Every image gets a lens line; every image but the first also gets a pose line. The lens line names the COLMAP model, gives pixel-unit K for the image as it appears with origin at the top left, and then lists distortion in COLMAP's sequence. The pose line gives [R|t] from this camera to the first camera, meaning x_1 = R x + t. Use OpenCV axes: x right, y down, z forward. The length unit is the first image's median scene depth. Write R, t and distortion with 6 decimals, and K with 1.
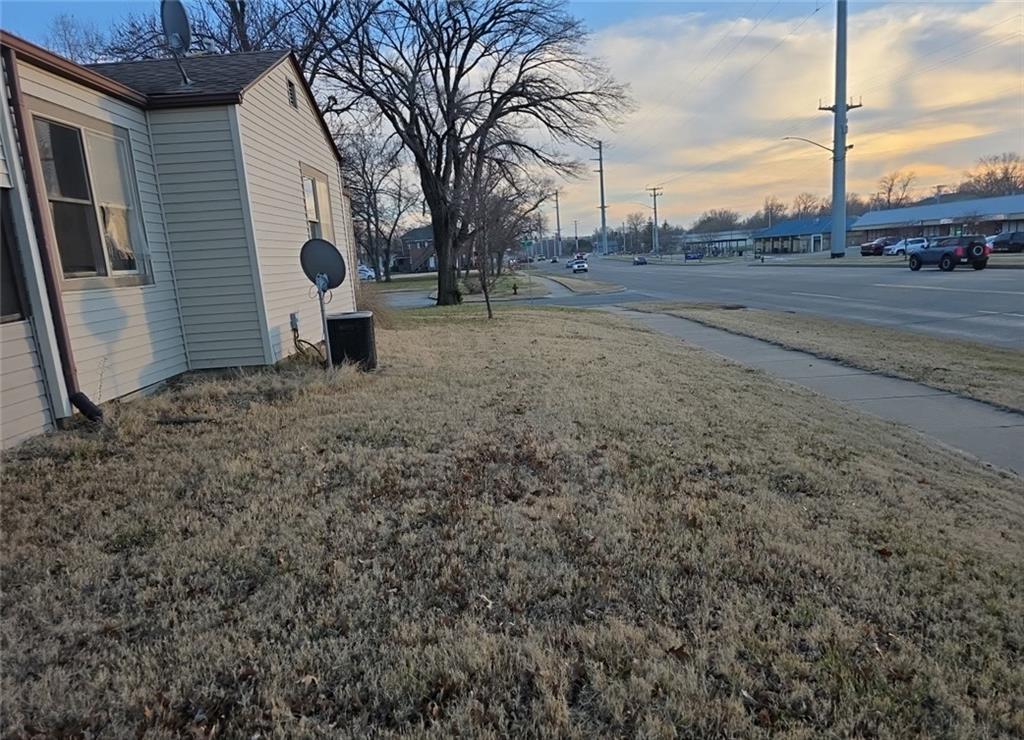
lens RADIAL K [[667.7, 0, 504.9], [0, 667.7, 388.3], [0, 0, 1]] dist [0.060264, -0.057860]
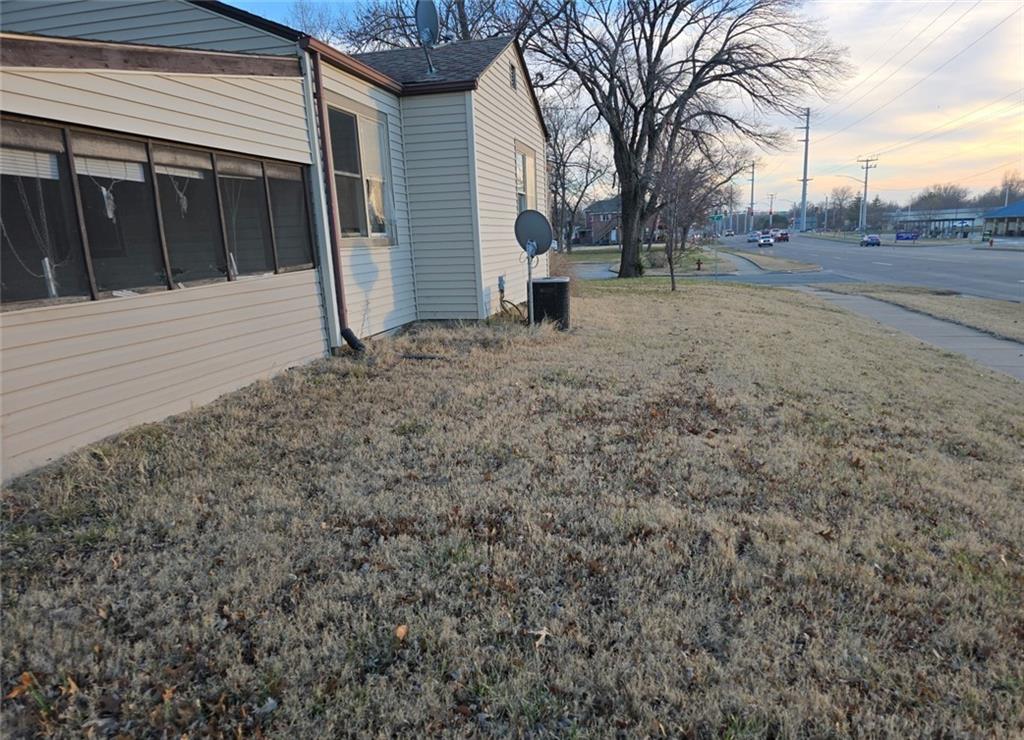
lens RADIAL K [[667.7, 0, 518.1], [0, 667.7, 396.2], [0, 0, 1]] dist [0.060264, -0.057860]
pose [[0.970361, 0.085066, -0.226193, -0.019549], [-0.073745, 0.995586, 0.058055, 0.036420], [0.230133, -0.039653, 0.972351, -0.160045]]
